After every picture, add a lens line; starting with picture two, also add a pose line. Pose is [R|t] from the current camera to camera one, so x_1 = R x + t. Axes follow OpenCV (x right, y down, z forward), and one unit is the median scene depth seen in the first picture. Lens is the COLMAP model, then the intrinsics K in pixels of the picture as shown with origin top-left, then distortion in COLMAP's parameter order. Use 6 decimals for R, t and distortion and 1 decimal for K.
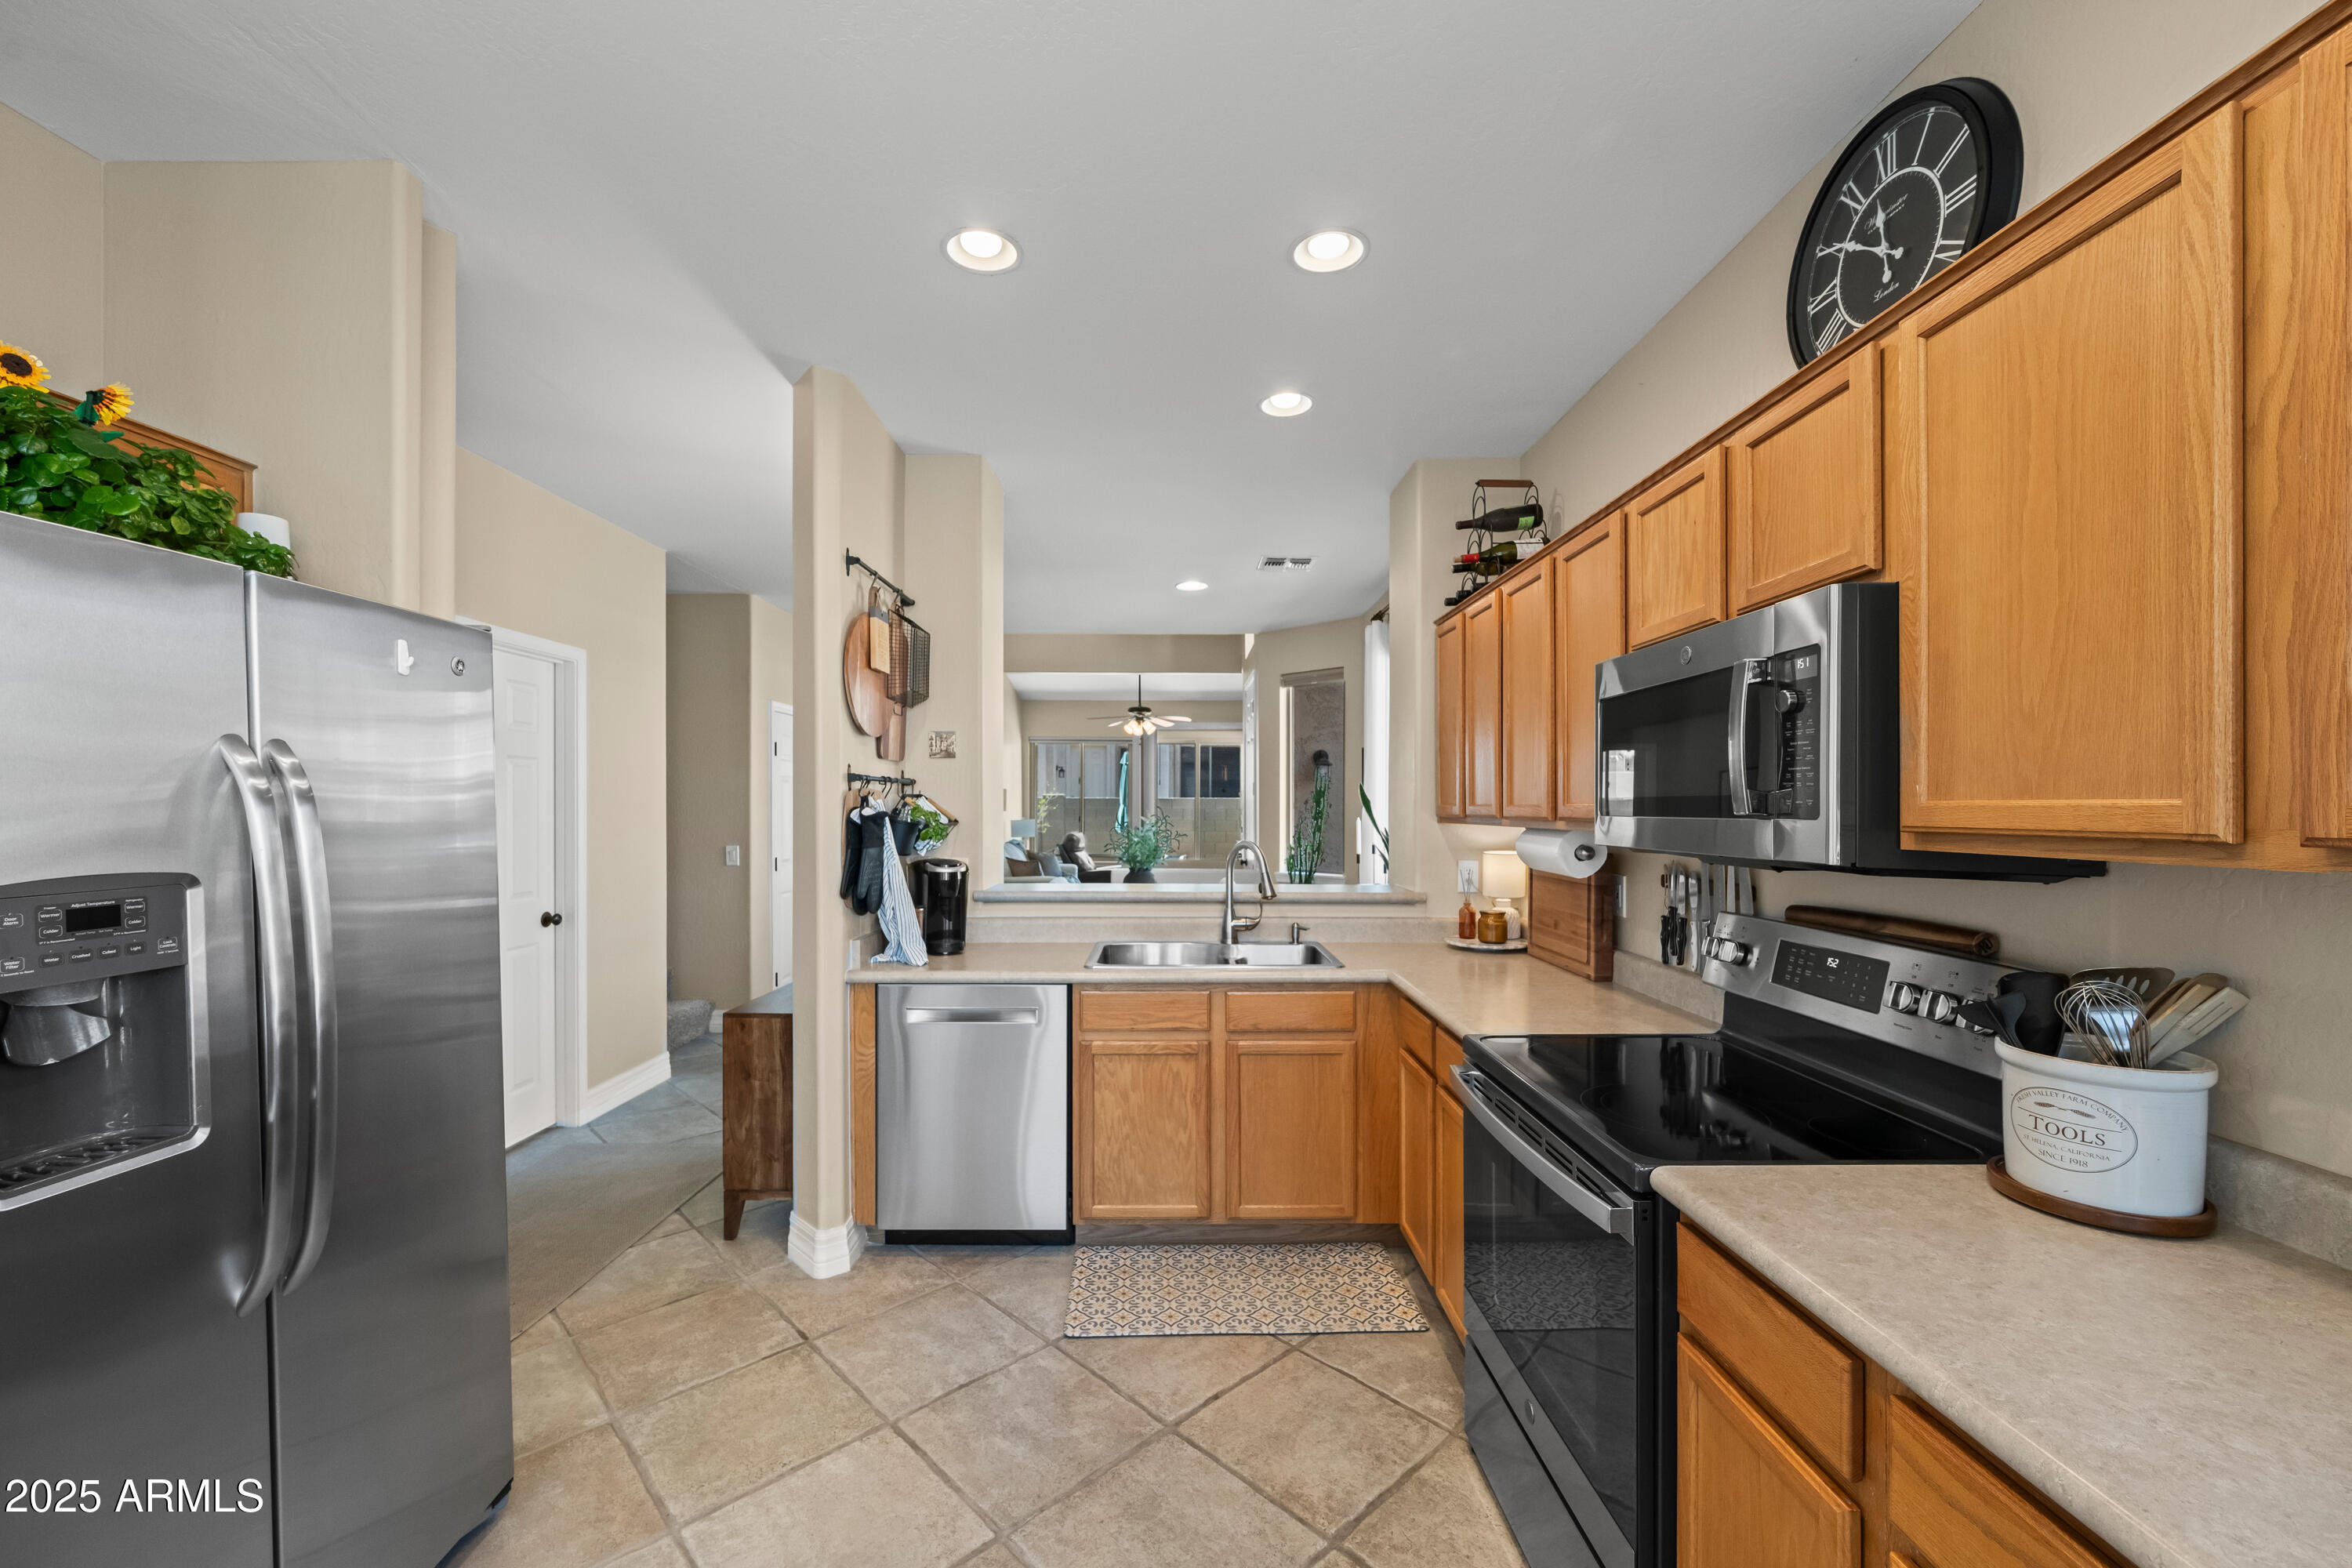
lens RADIAL K [[933.5, 0, 1176.0], [0, 933.5, 784.0], [0, 0, 1]] dist [-0.000474, 0.000115]
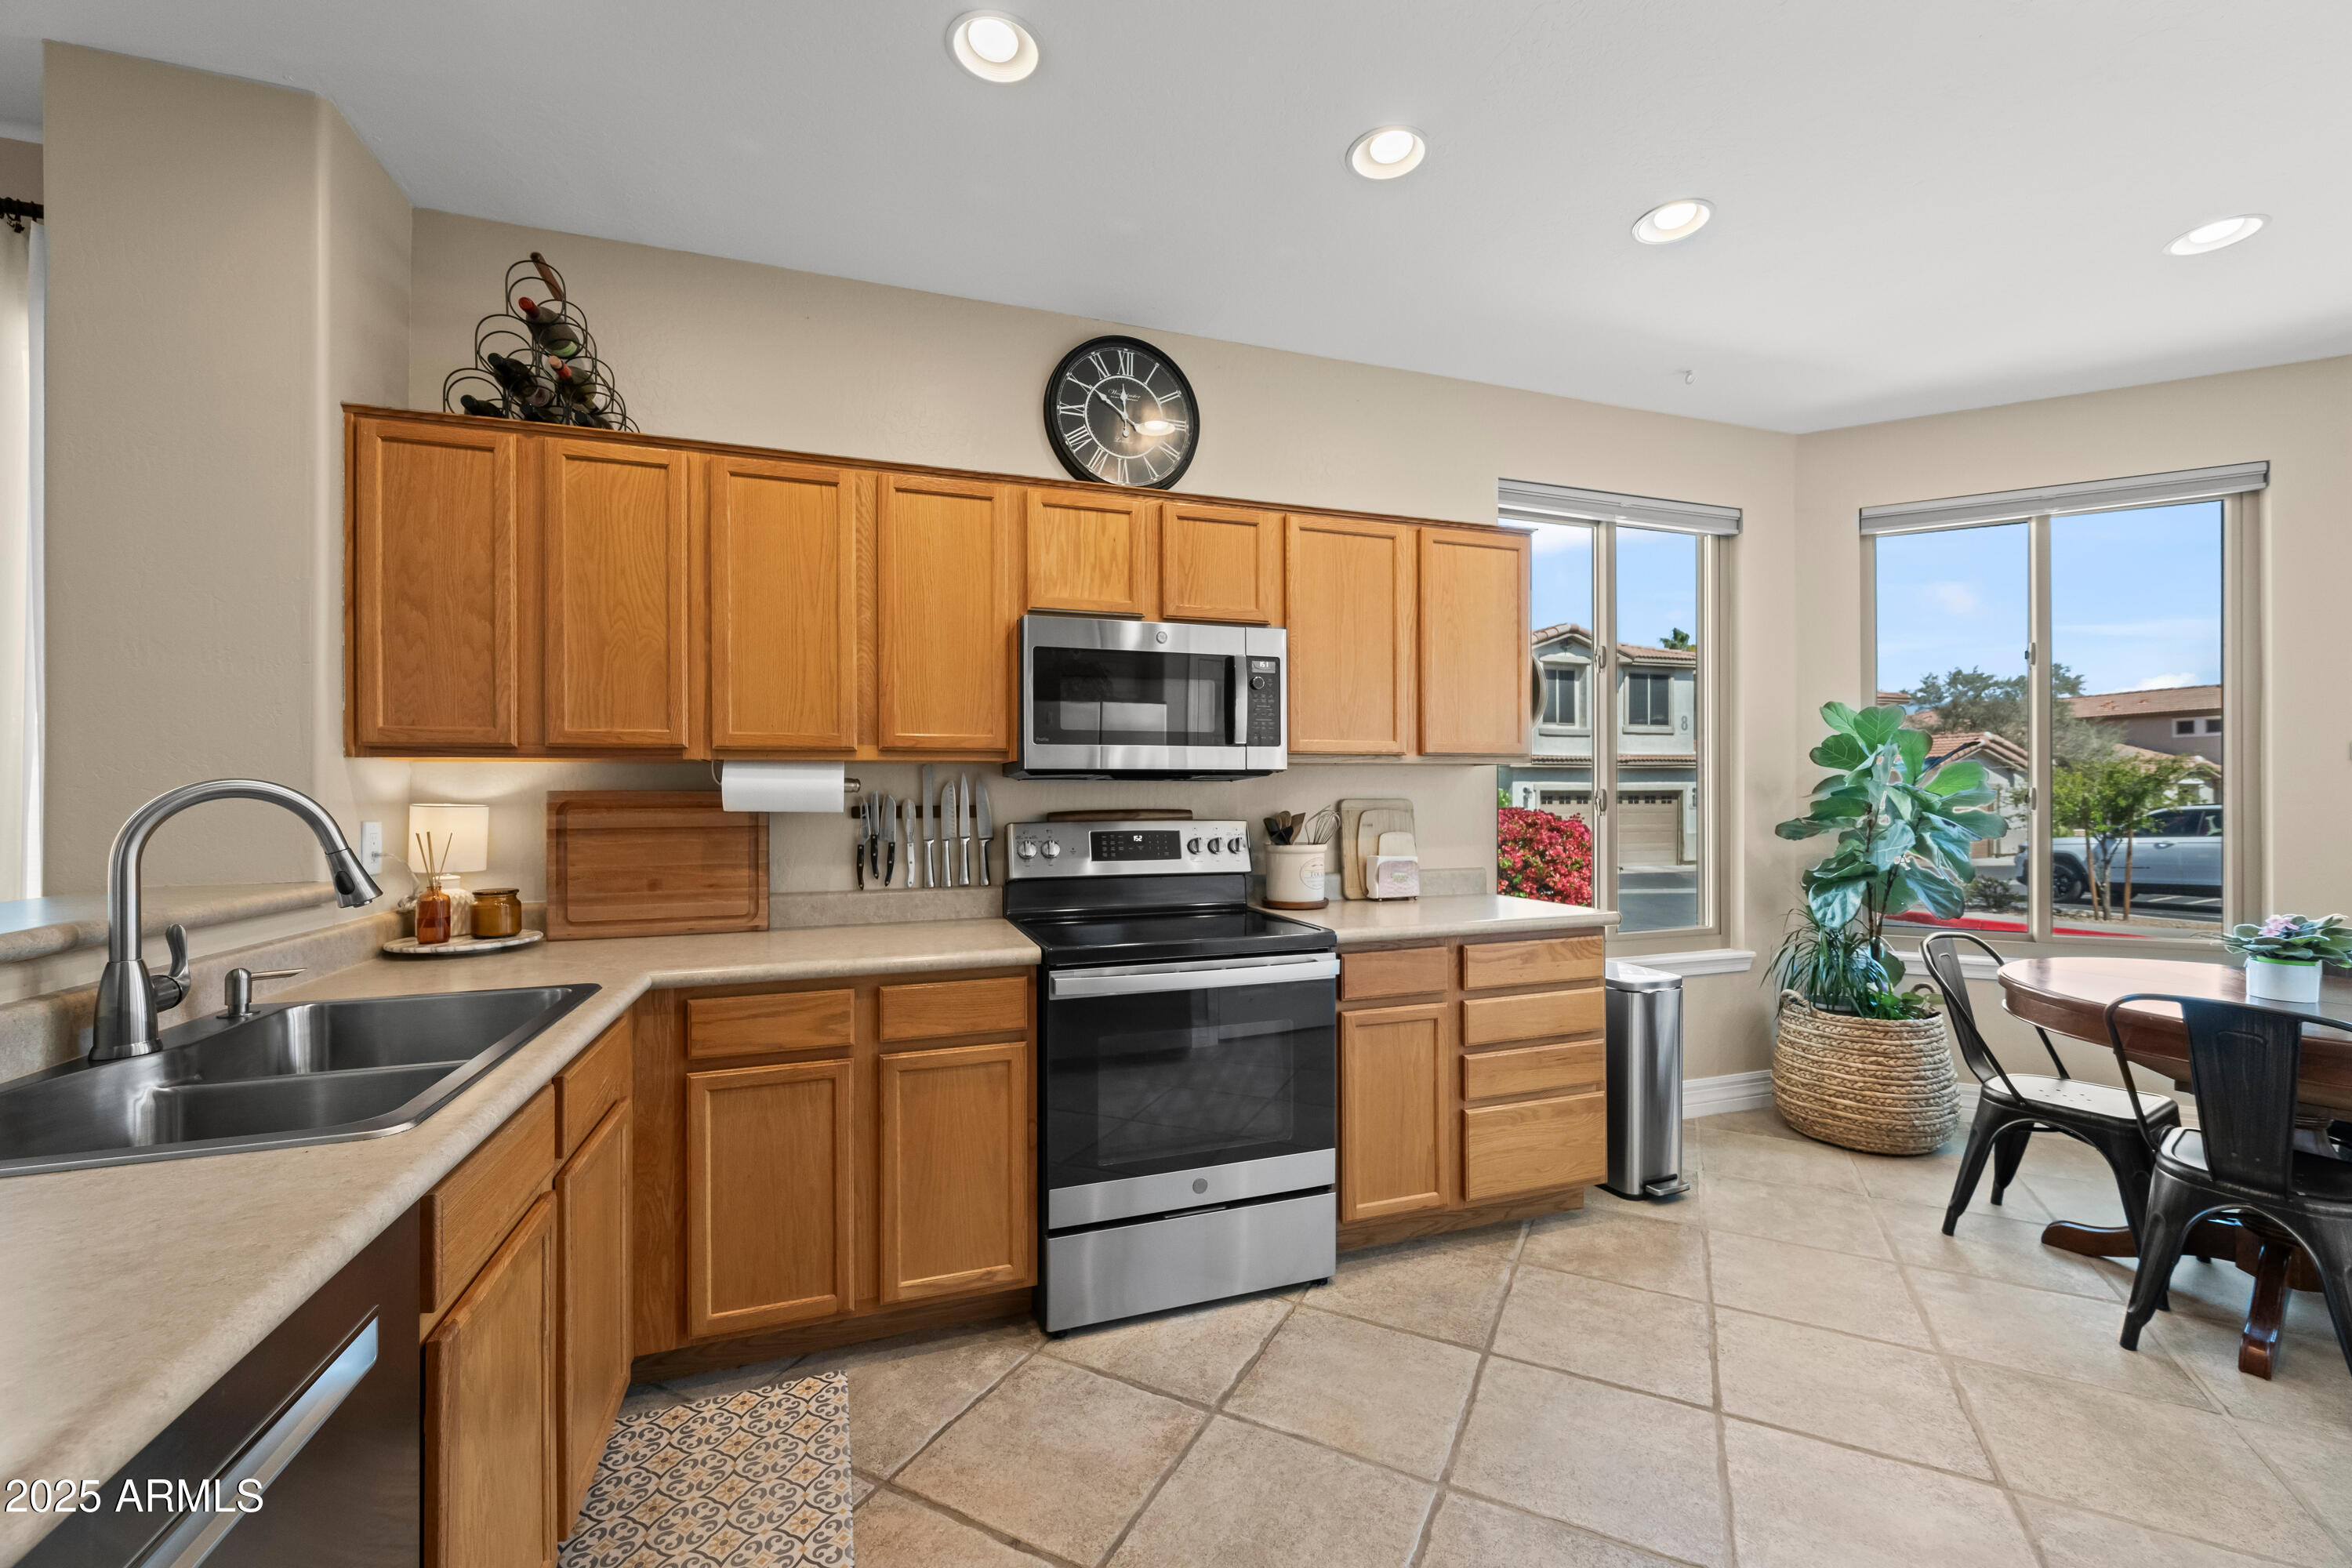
lens RADIAL K [[933.5, 0, 1176.0], [0, 933.5, 784.0], [0, 0, 1]] dist [-0.000474, 0.000115]
pose [[-0.316723, 0.017025, 0.948365, -0.787928], [-0.013879, 0.999649, -0.022581, 0.118835], [-0.948417, -0.020315, -0.316375, 1.314323]]
